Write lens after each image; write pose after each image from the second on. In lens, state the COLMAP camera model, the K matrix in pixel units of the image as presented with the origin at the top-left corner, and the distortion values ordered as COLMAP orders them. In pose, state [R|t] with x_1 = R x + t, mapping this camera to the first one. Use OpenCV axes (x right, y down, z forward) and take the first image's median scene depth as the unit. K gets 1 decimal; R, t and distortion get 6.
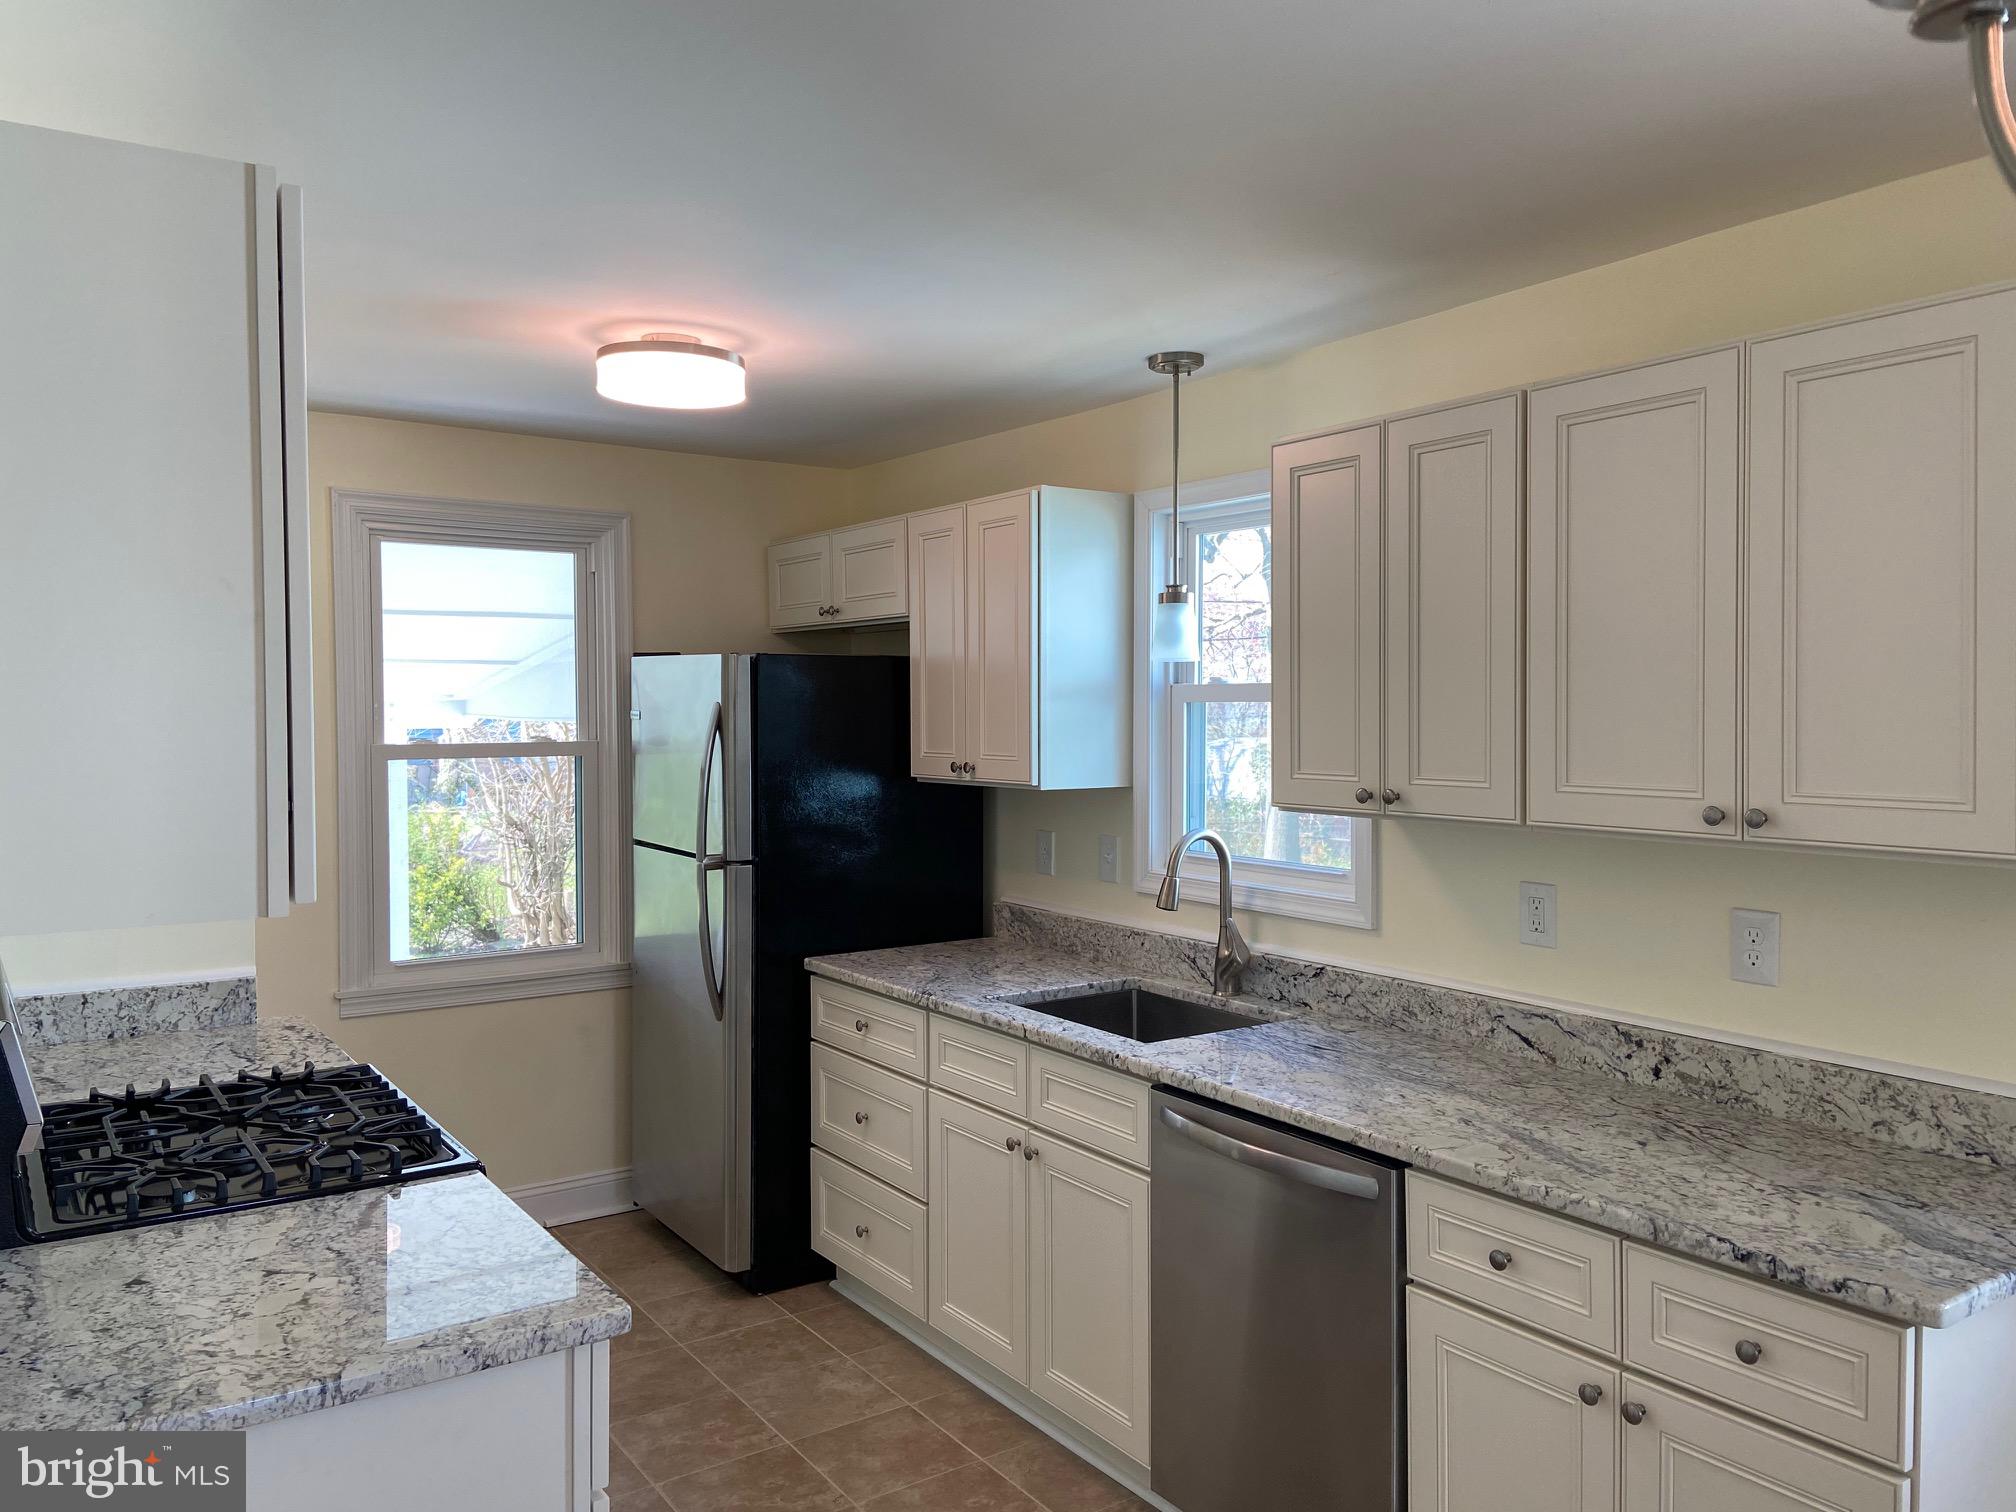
lens RADIAL K [[1521.8, 0, 1017.4], [0, 1521.8, 746.1], [0, 0, 1]] dist [0.112217, -0.129253]
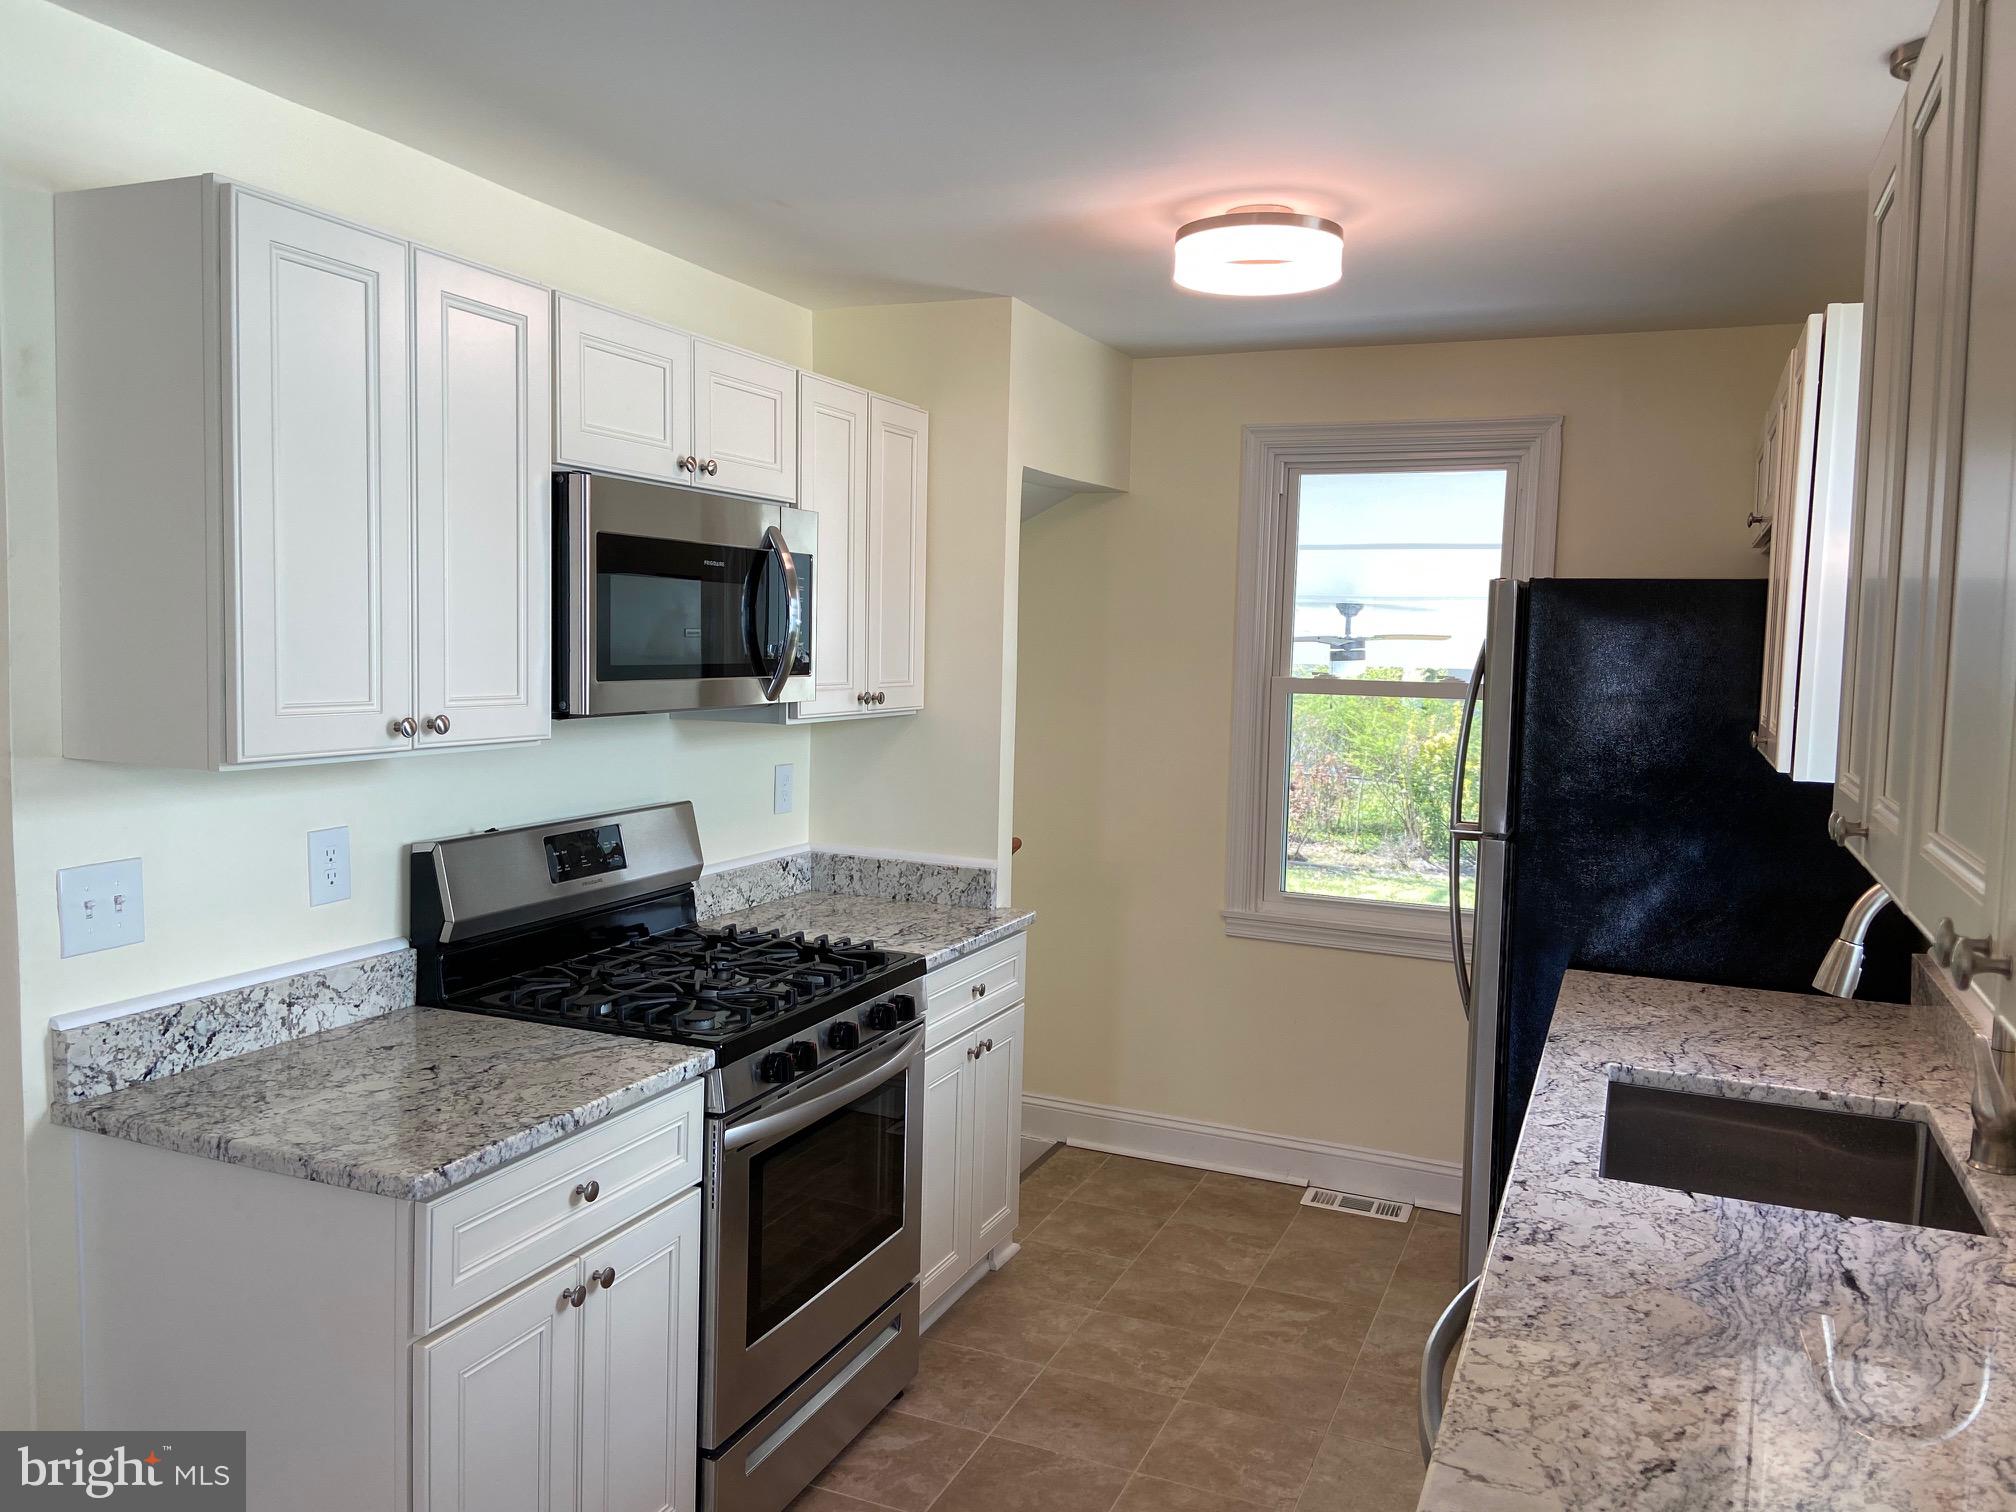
lens RADIAL K [[1521.8, 0, 1009.6], [0, 1521.8, 751.9], [0, 0, 1]] dist [0.112217, -0.129253]
pose [[0.534384, 0.082582, -0.841198, 0.418144], [-0.052262, 0.996540, 0.064632, -0.009452], [0.843624, 0.009424, 0.536851, 0.384792]]
